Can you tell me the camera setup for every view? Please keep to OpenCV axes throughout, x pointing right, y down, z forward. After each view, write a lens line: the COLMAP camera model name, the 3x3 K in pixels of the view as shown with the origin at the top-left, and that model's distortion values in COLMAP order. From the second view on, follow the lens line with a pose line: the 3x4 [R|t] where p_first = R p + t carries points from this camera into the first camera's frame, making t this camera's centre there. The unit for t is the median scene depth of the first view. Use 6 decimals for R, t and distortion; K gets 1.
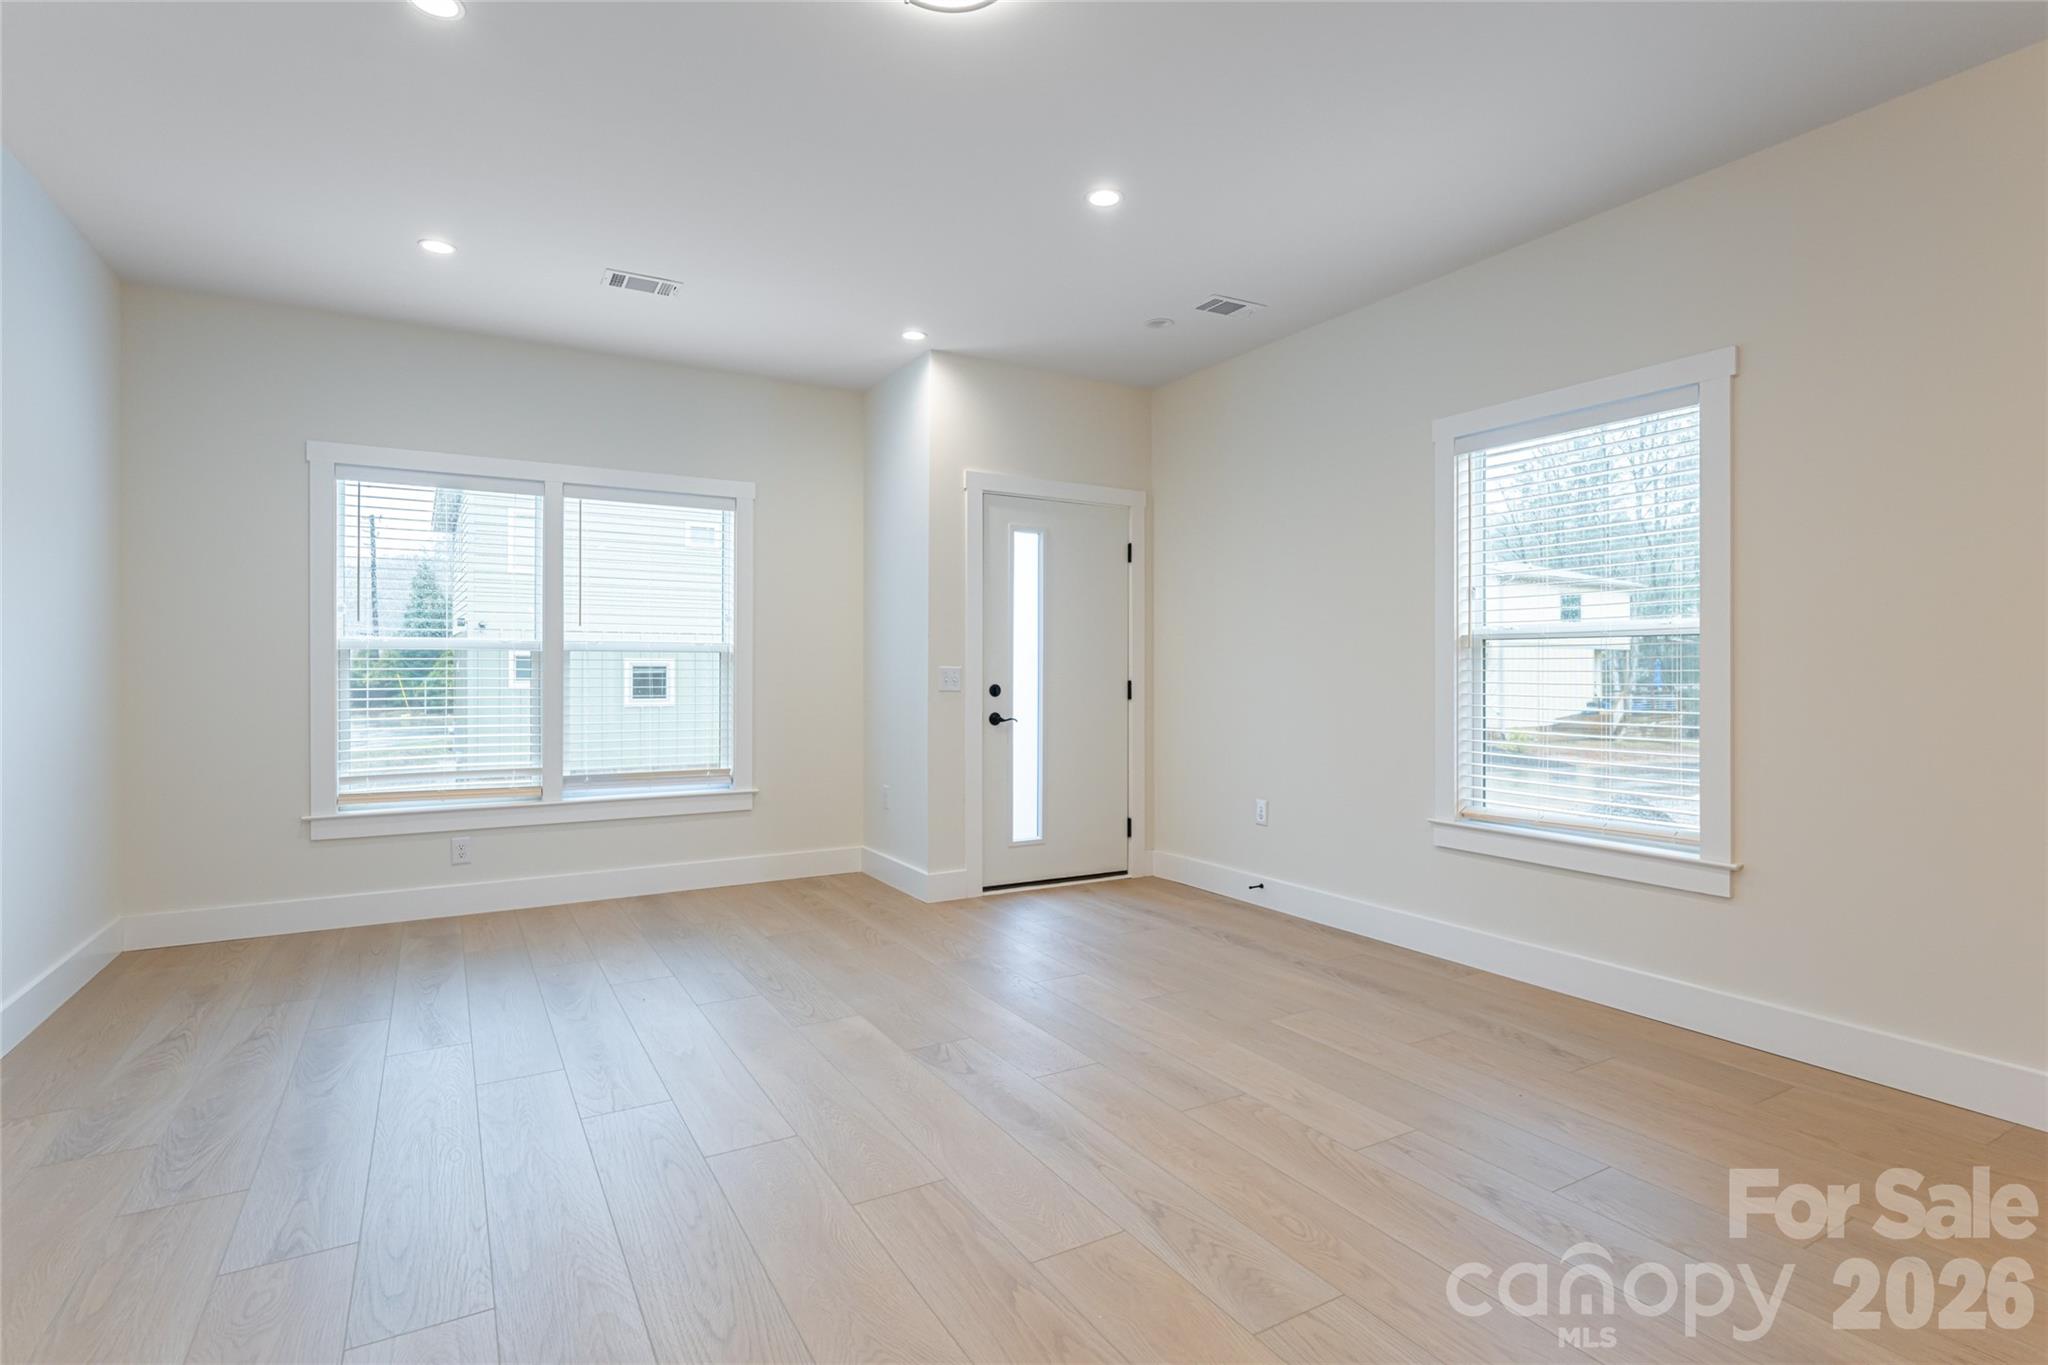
lens RADIAL K [[995.8, 0, 1021.2], [0, 995.8, 667.7], [0, 0, 1]] dist [-0.005677, 0.000189]
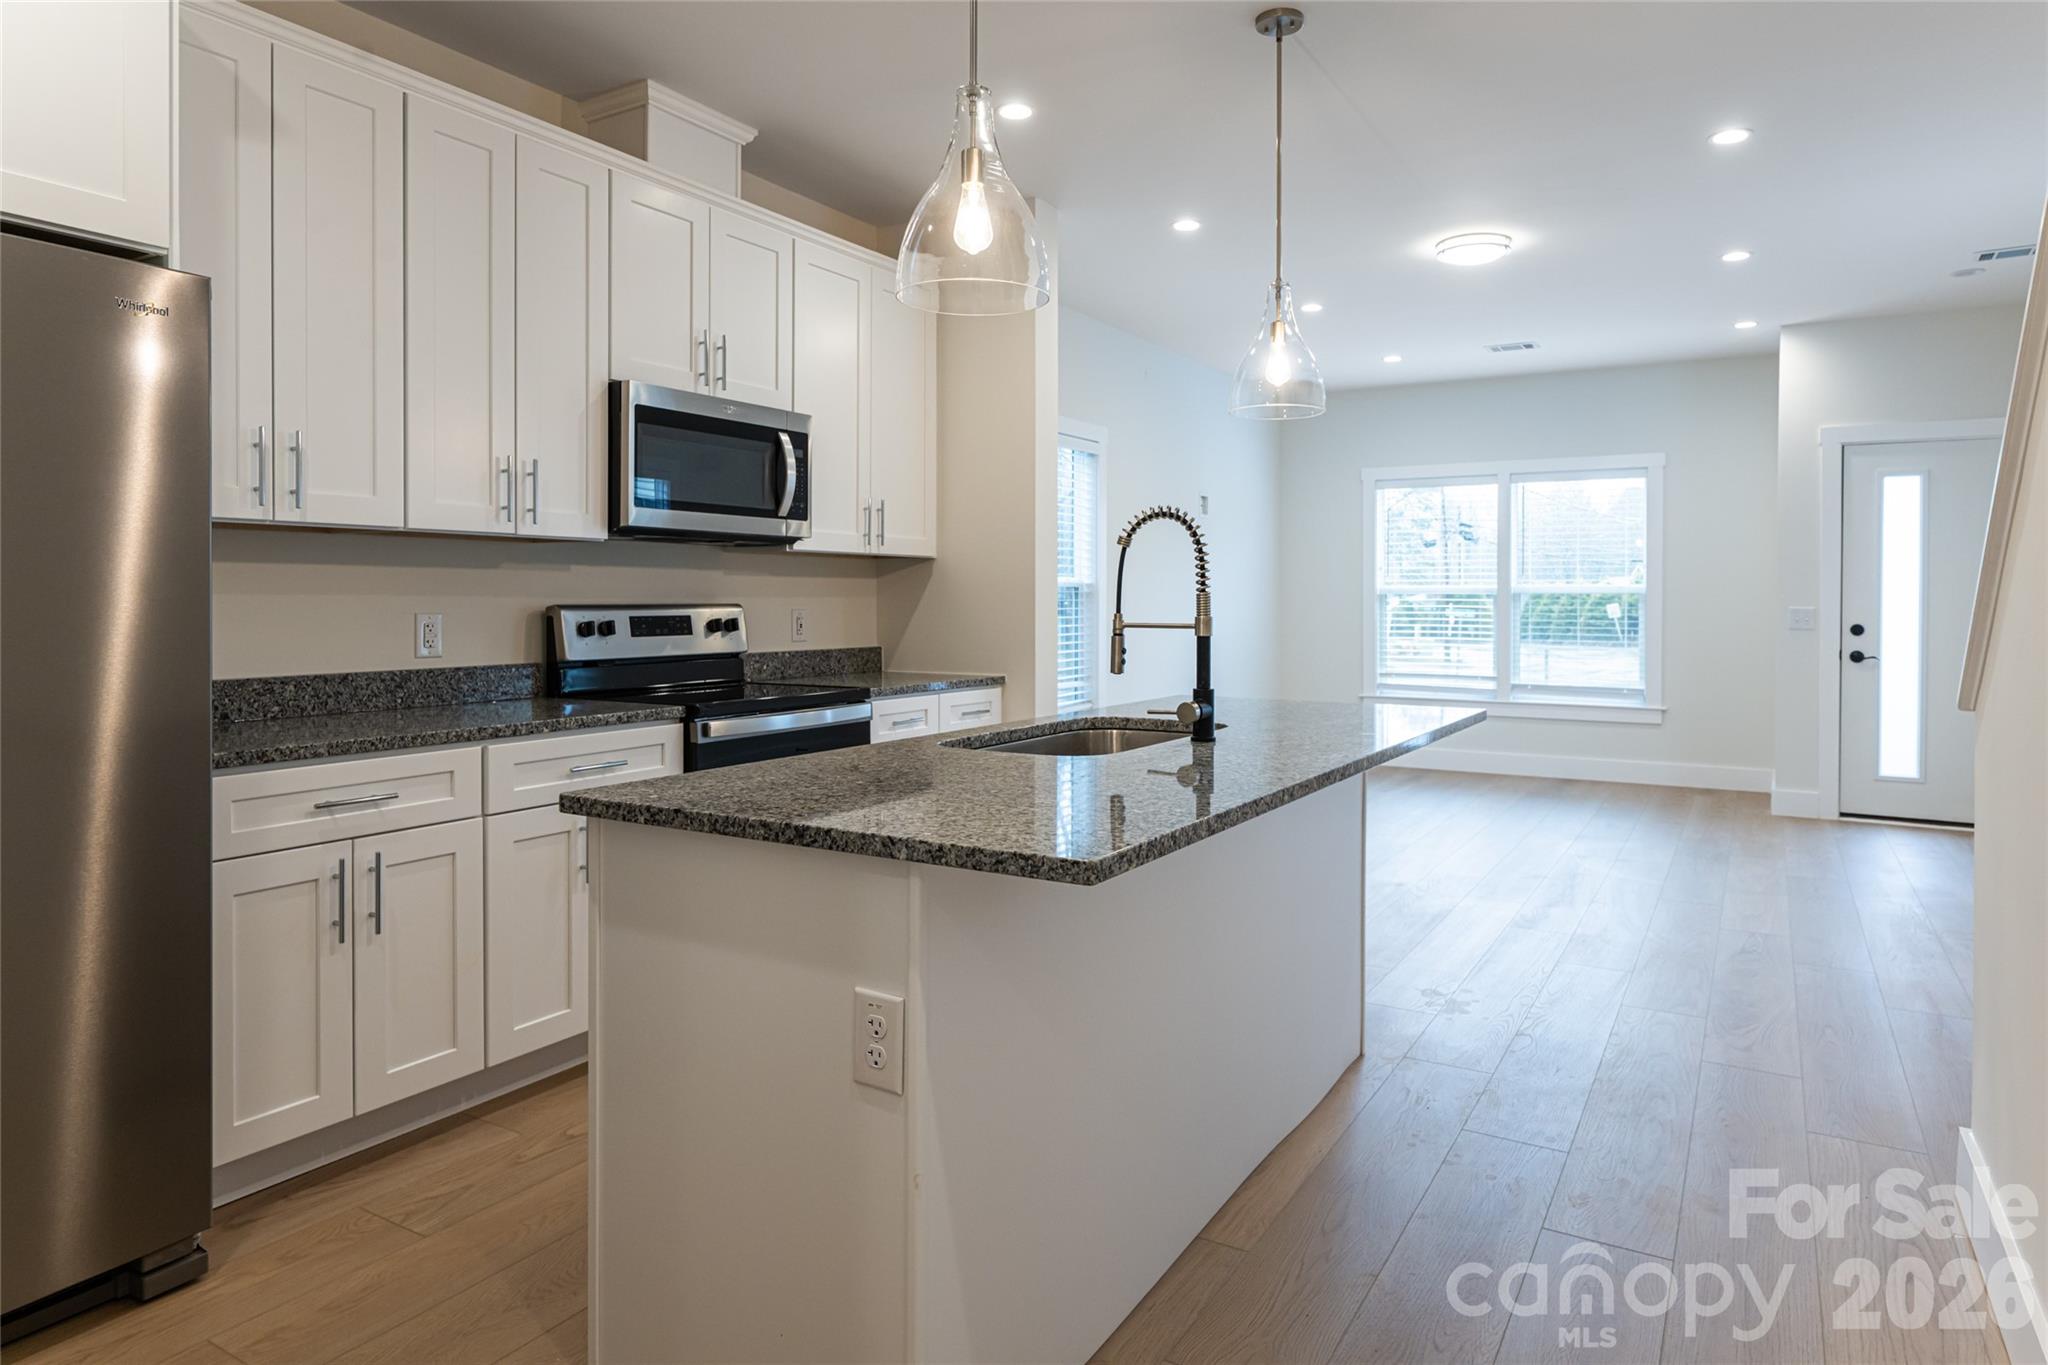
lens RADIAL K [[1191.4, 0, 1048.0], [0, 1191.4, 609.5], [0, 0, 1]] dist [-0.006720, 0.000917]
pose [[0.486005, 0.009294, -0.873906, 0.689553], [0.001340, 0.999934, 0.011380, -0.014977], [0.873955, -0.006702, 0.485961, -0.383604]]
